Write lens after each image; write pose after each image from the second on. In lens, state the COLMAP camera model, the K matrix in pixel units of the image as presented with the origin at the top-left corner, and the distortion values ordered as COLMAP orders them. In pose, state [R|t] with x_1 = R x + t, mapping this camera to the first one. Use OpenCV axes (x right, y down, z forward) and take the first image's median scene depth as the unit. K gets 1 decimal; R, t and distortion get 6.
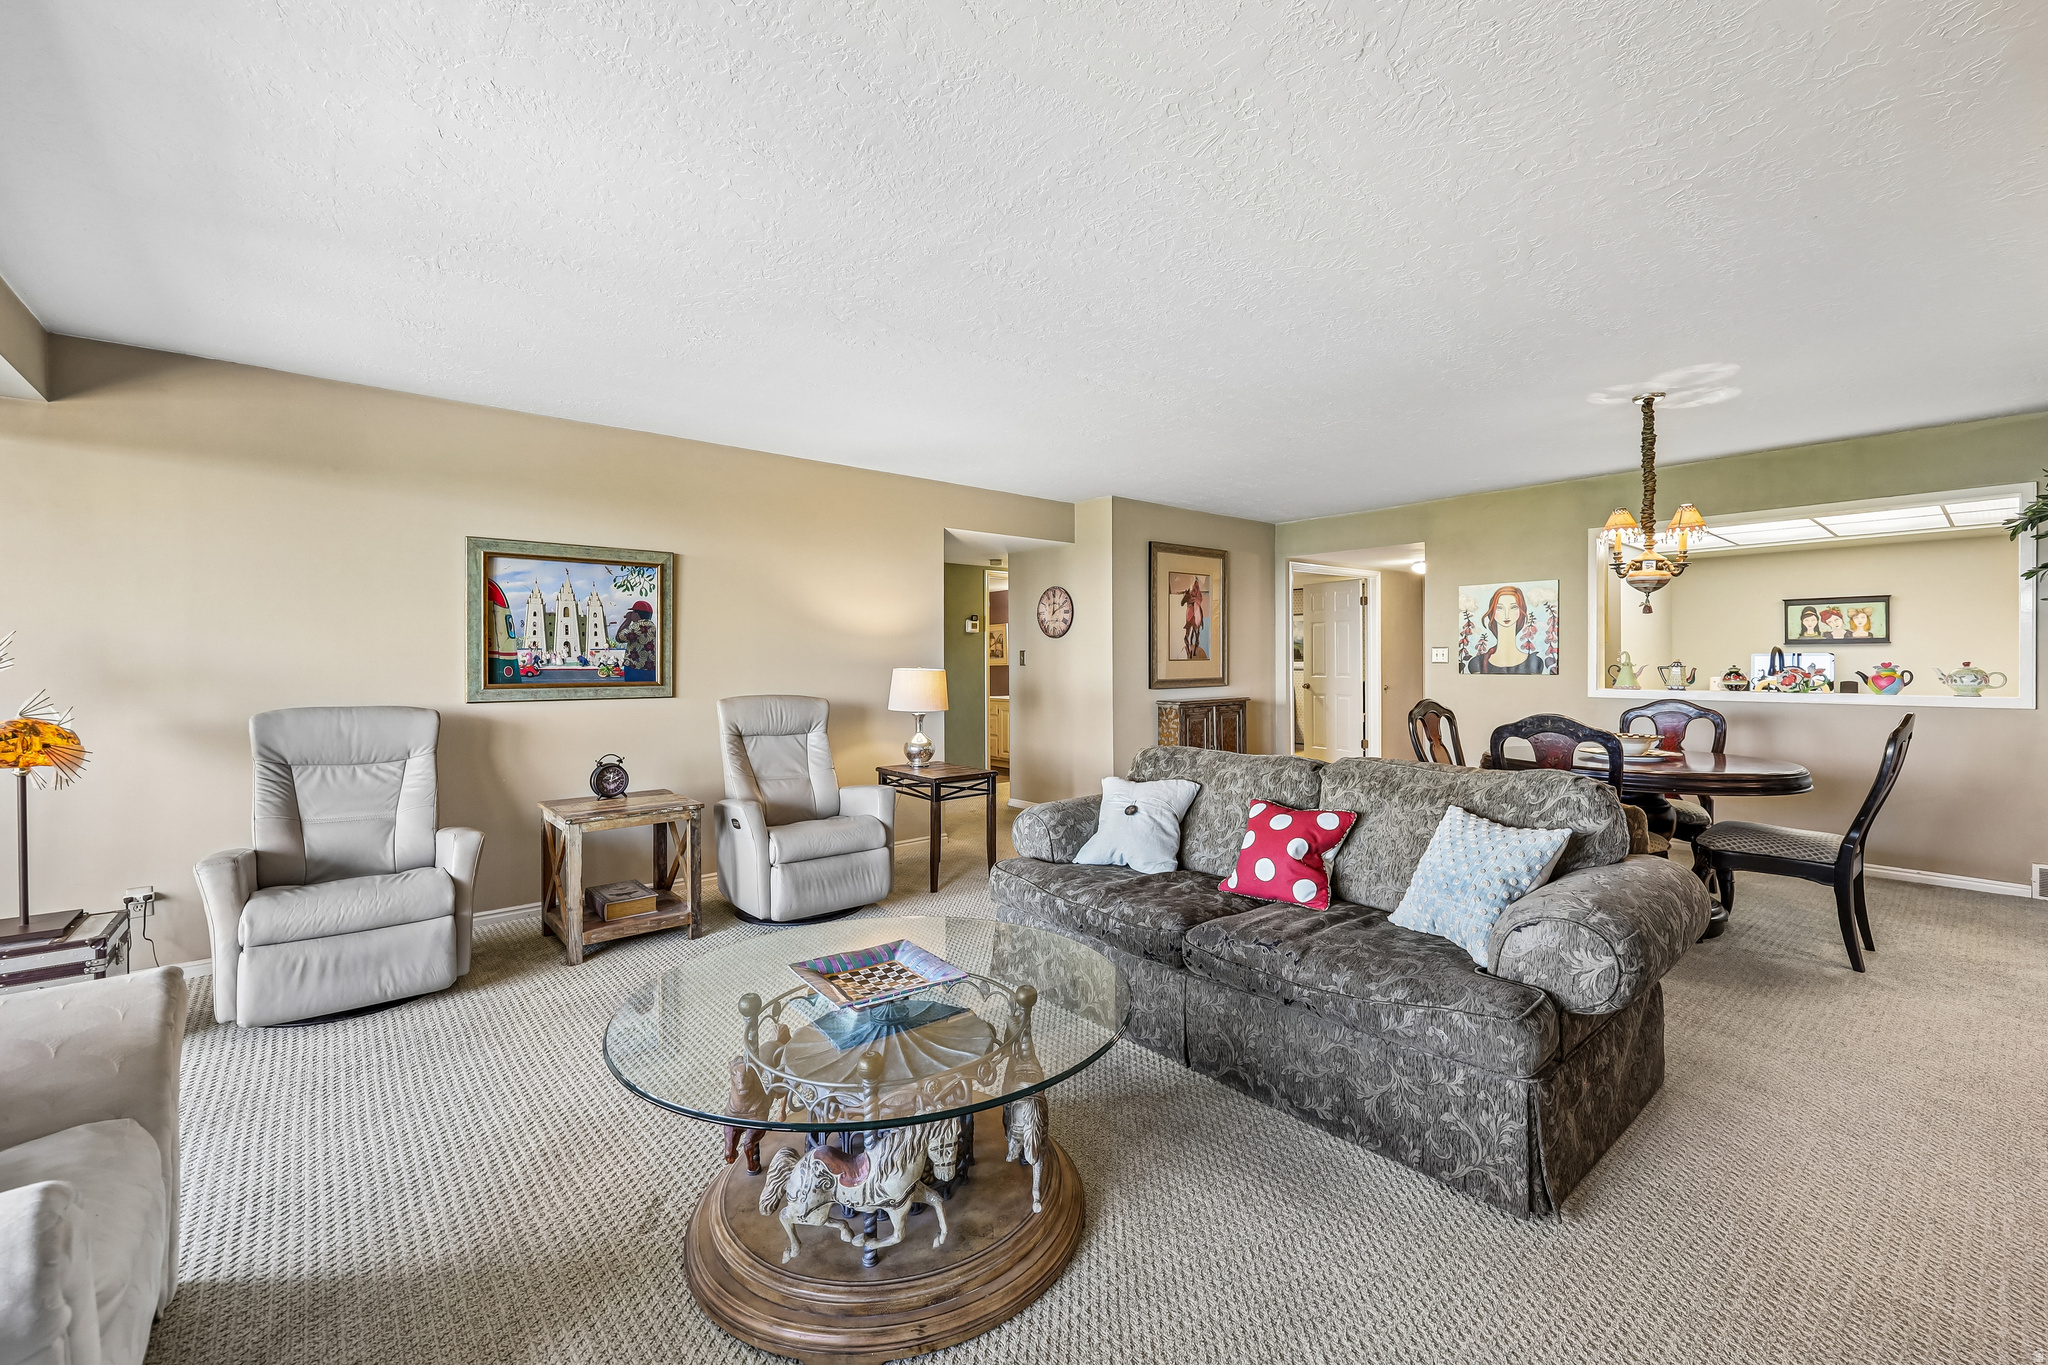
lens RADIAL K [[841.3, 0, 1036.7], [0, 841.3, 668.3], [0, 0, 1]] dist [0.000723, 0.000048]
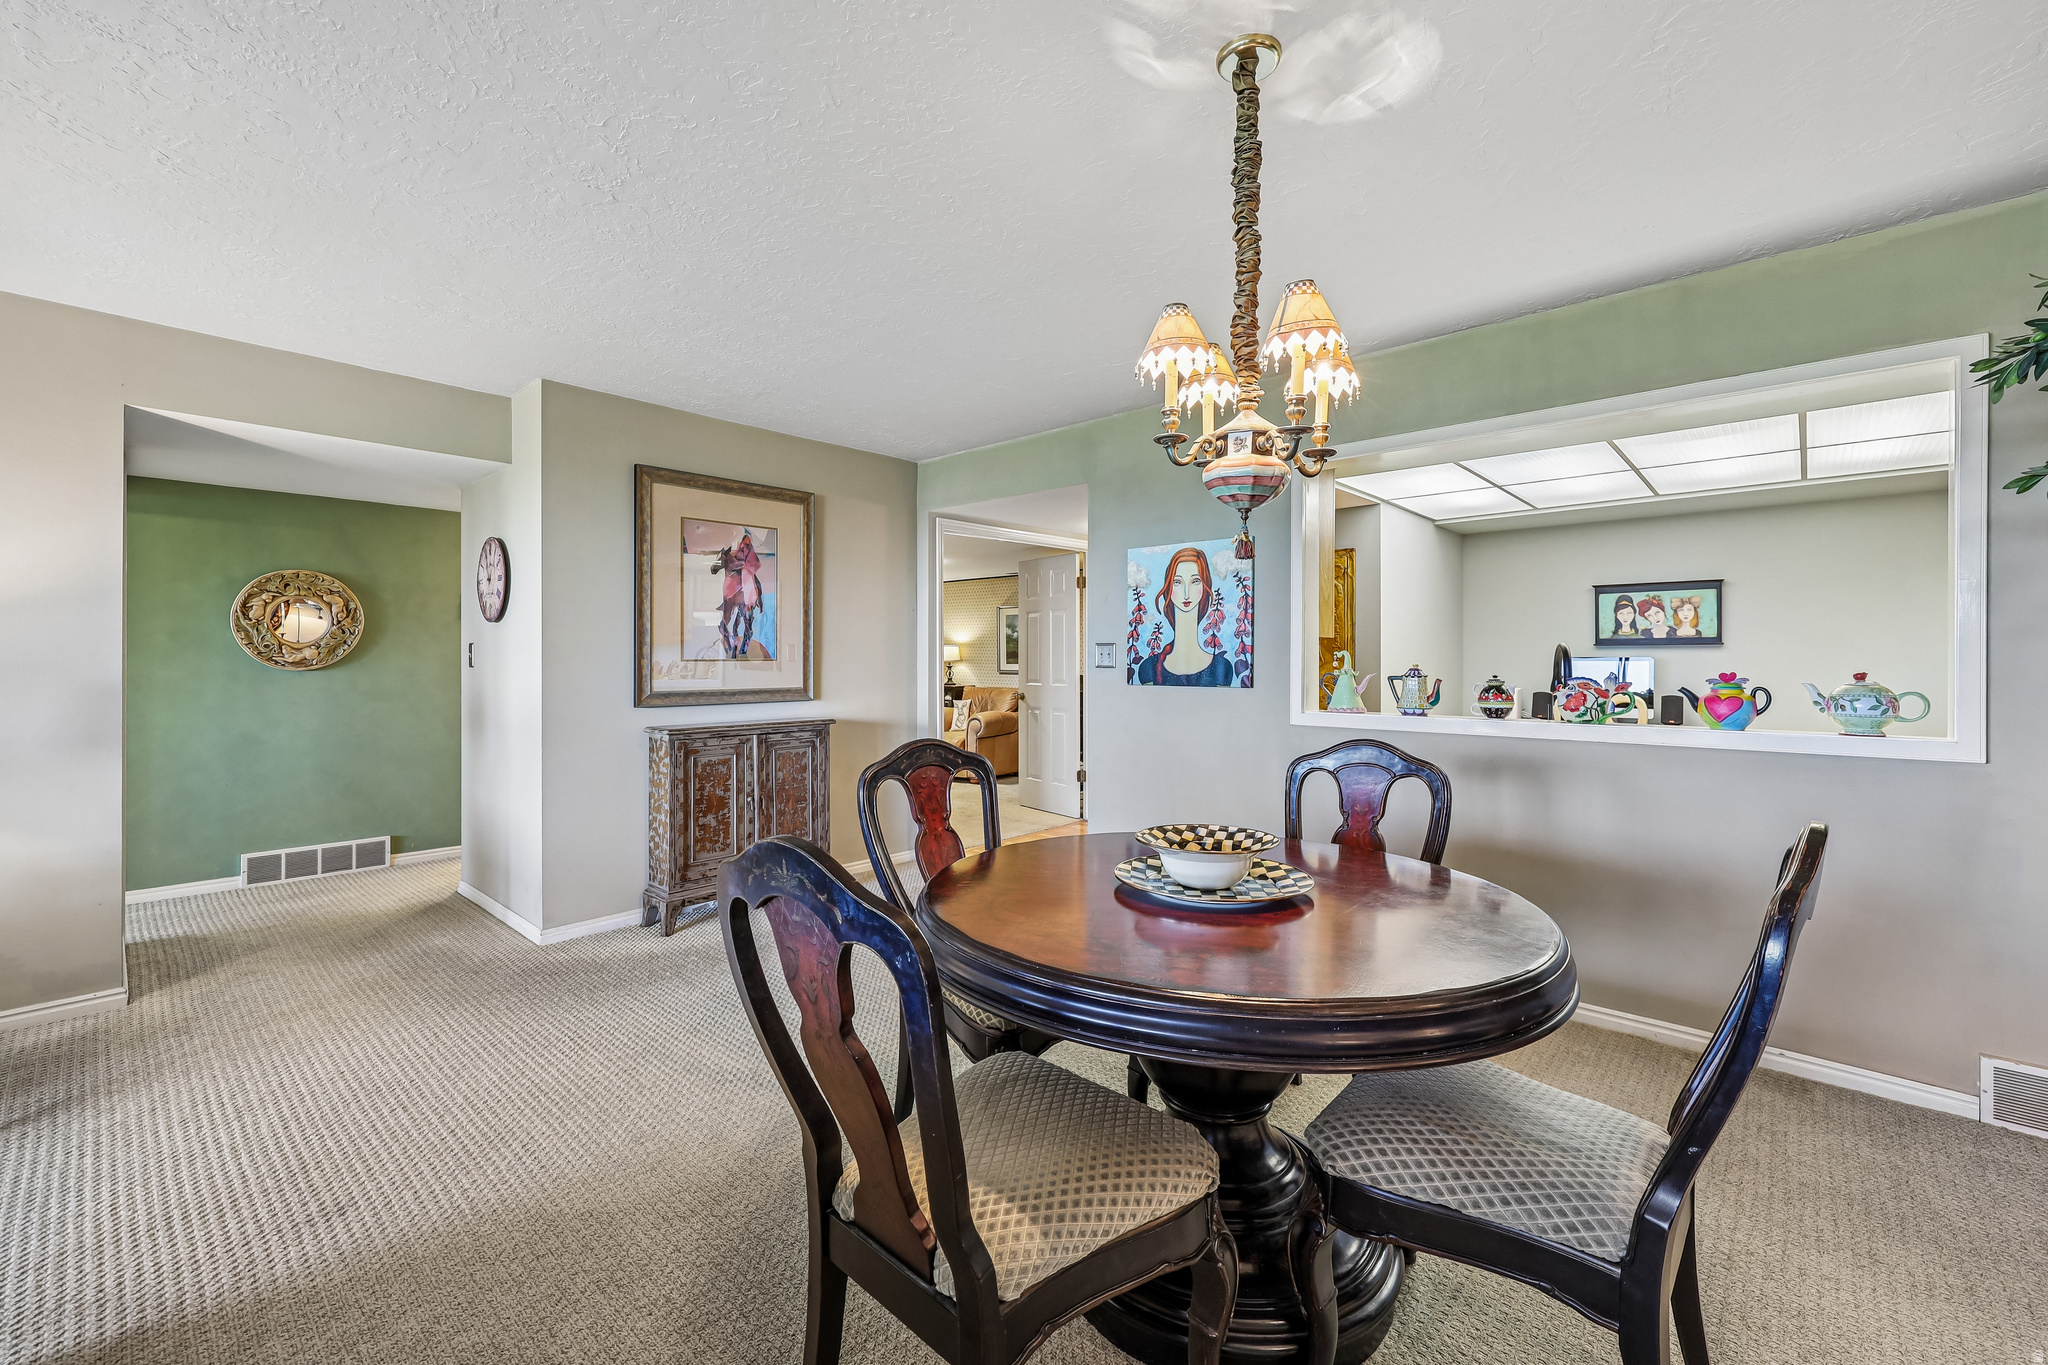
lens RADIAL K [[847.5, 0, 1039.2], [0, 847.5, 667.4], [0, 0, 1]] dist [0.006536, 0.000370]
pose [[0.992210, 0.006200, 0.124422, 0.390338], [-0.005963, 0.999980, -0.002275, -0.005255], [-0.124434, 0.001515, 0.992227, 0.399425]]
